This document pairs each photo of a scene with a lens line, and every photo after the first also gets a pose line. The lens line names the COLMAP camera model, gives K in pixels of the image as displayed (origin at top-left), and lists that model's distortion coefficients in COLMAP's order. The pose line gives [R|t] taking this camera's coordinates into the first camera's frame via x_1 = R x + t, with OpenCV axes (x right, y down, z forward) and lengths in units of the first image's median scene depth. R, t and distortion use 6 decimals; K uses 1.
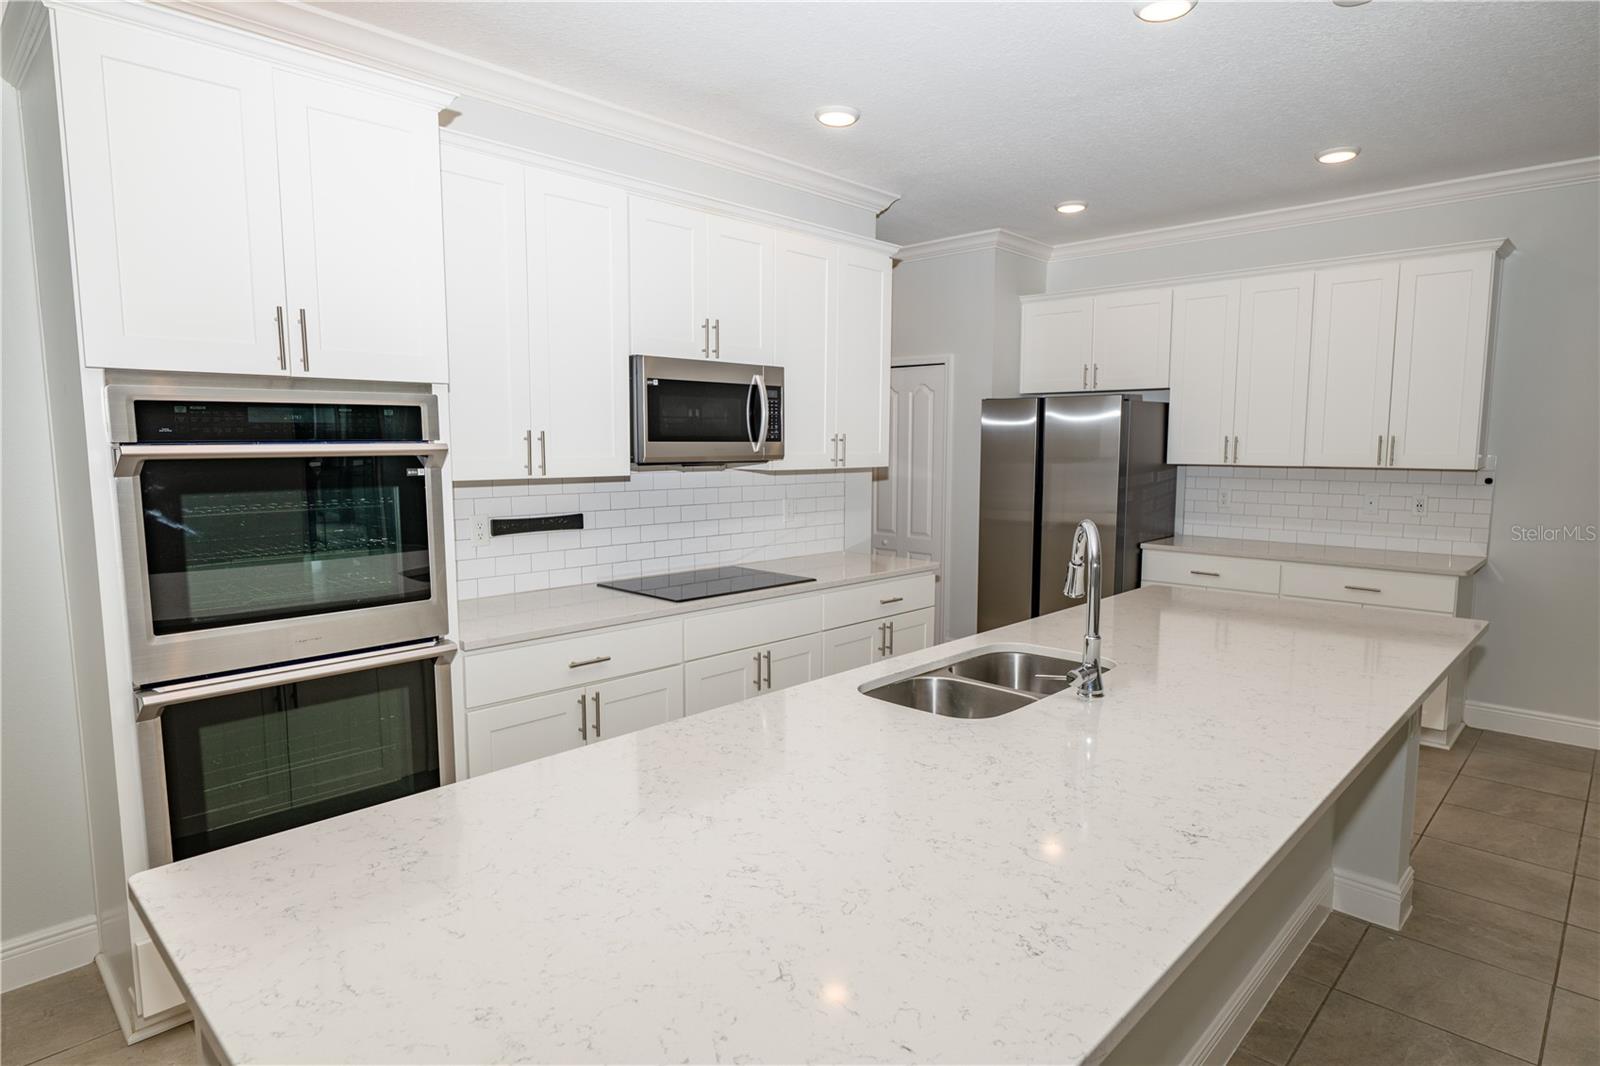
lens RADIAL K [[879.8, 0, 800.0], [0, 879.8, 533.0], [0, 0, 1]] dist [-0.000761, -0.000009]
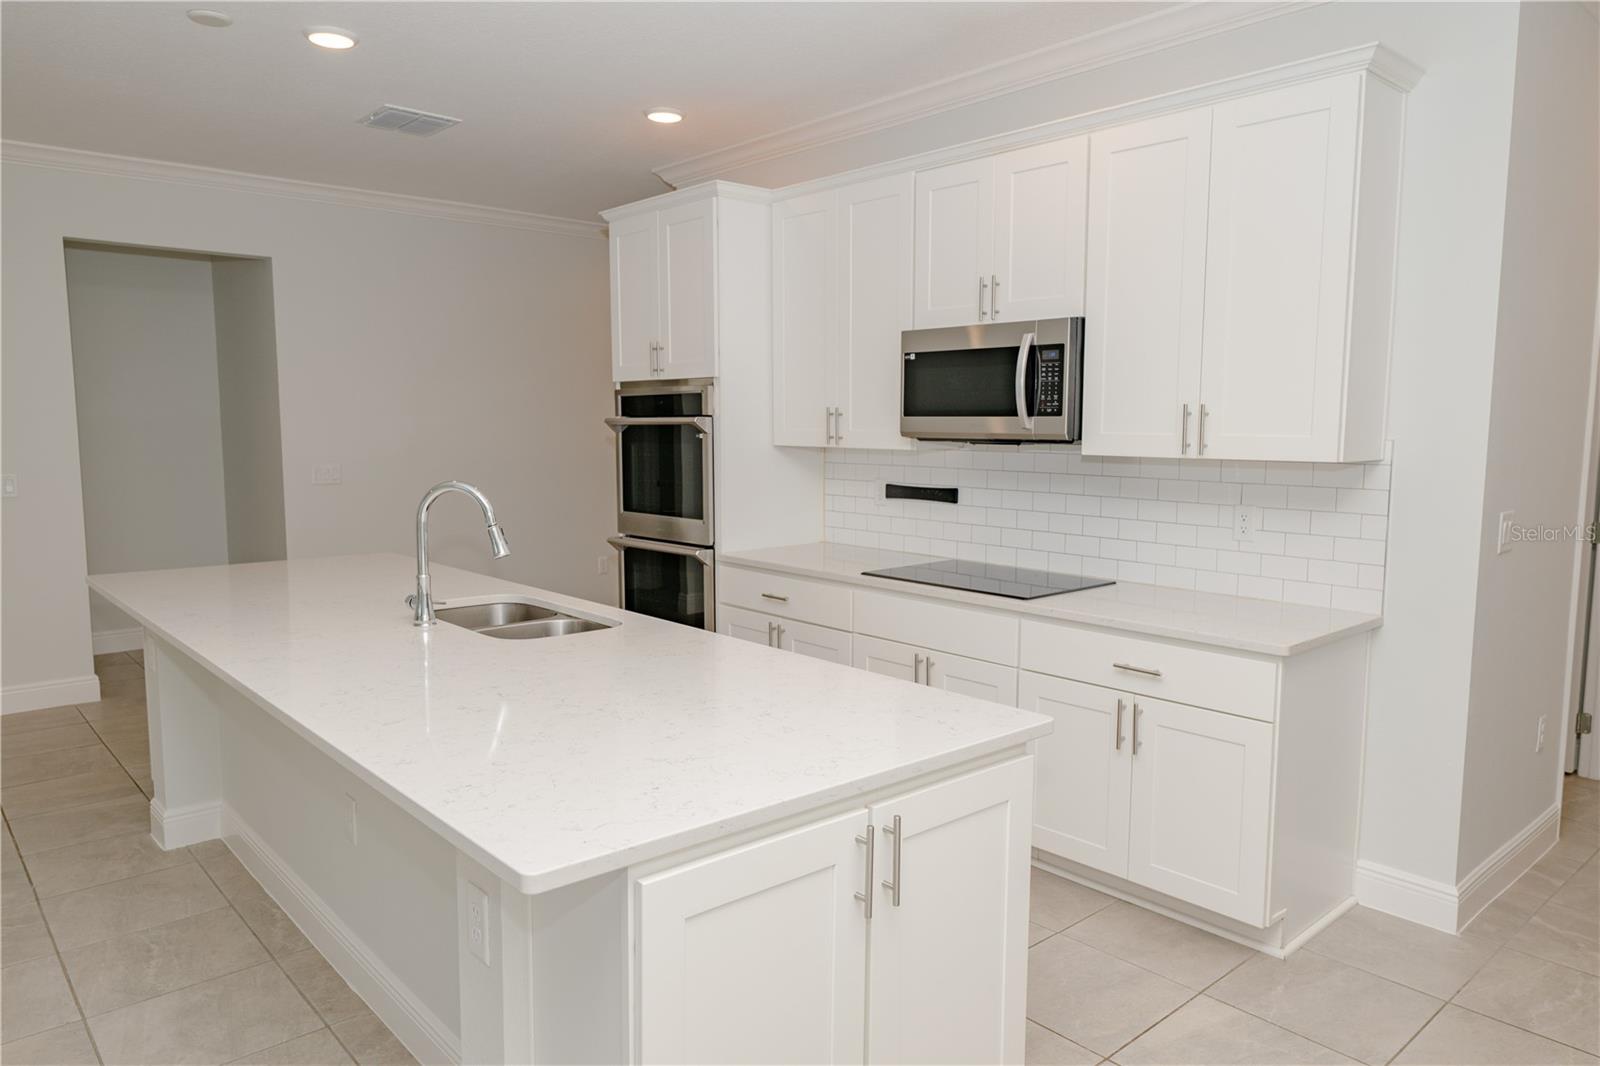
lens RADIAL K [[1076.0, 0, 798.9], [0, 1076.0, 560.0], [0, 0, 1]] dist [0.002769, 0.000284]
pose [[-0.079314, 0.118945, -0.989728, 1.010640], [-0.114480, 0.985200, 0.127575, -0.078776], [0.990254, 0.123422, -0.064524, 0.911882]]
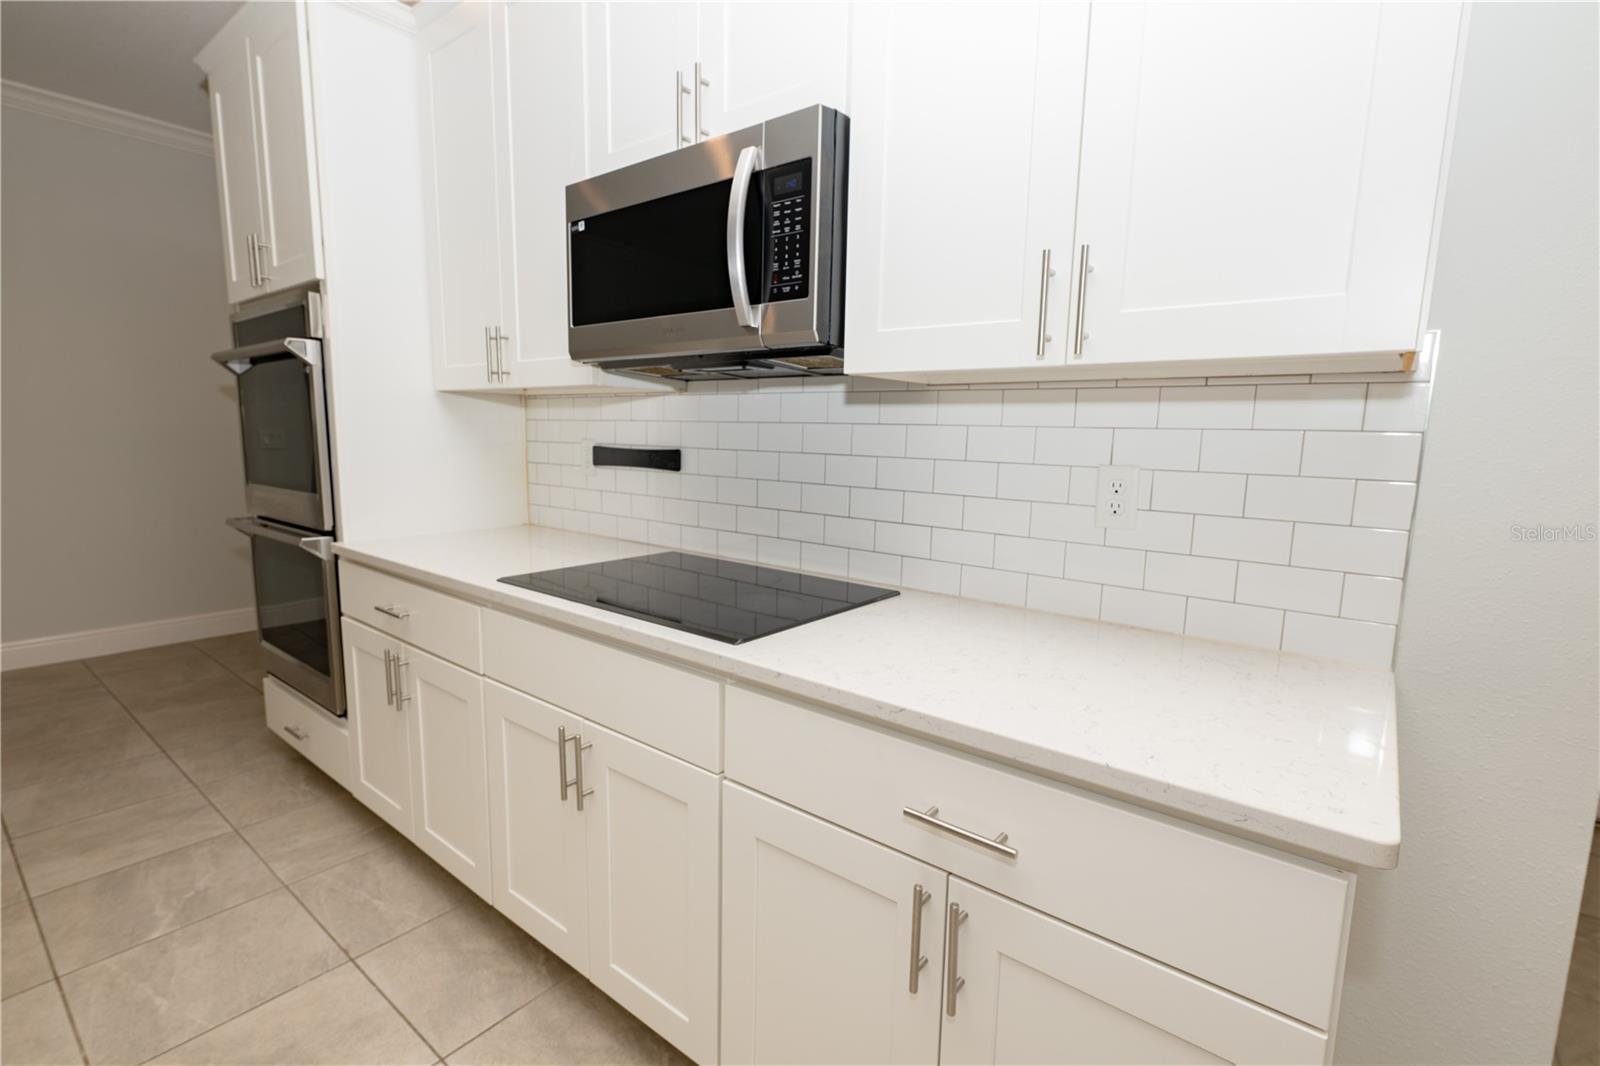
lens RADIAL K [[733.3, 0, 802.7], [0, 733.3, 552.5], [0, 0, 1]] dist [0.001949, 0.000375]
pose [[0.096565, 0.149333, -0.984060, 0.360808], [-0.133240, 0.981722, 0.135904, -0.034764], [0.986368, 0.117993, 0.114697, 1.044124]]
